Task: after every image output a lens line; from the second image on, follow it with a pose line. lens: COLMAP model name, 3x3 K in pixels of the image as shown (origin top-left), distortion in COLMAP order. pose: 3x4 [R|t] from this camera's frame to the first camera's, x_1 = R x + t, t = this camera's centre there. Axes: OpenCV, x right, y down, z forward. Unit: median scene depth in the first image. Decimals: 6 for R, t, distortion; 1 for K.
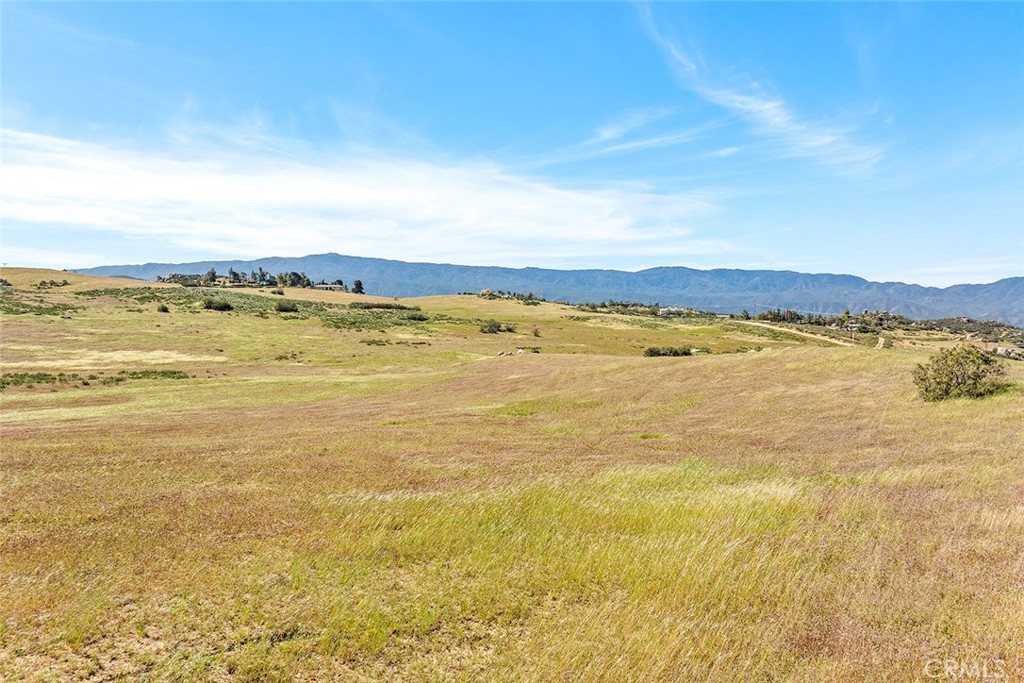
lens RADIAL K [[841.5, 0, 483.2], [0, 841.5, 339.3], [0, 0, 1]] dist [-0.041991, -0.006550]
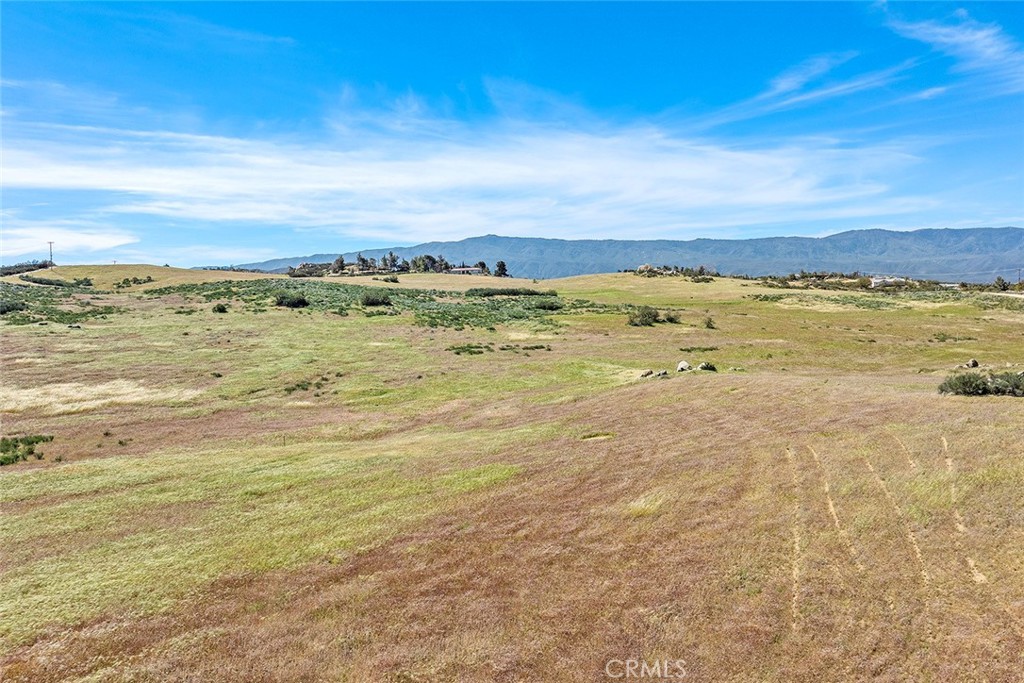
lens RADIAL K [[841.5, 0, 483.2], [0, 841.5, 339.3], [0, 0, 1]] dist [-0.041991, -0.006550]
pose [[0.979218, -0.029062, -0.200717, 0.008949], [0.033890, 0.999212, 0.020656, -0.007436], [0.199959, -0.027029, 0.979431, 0.134468]]
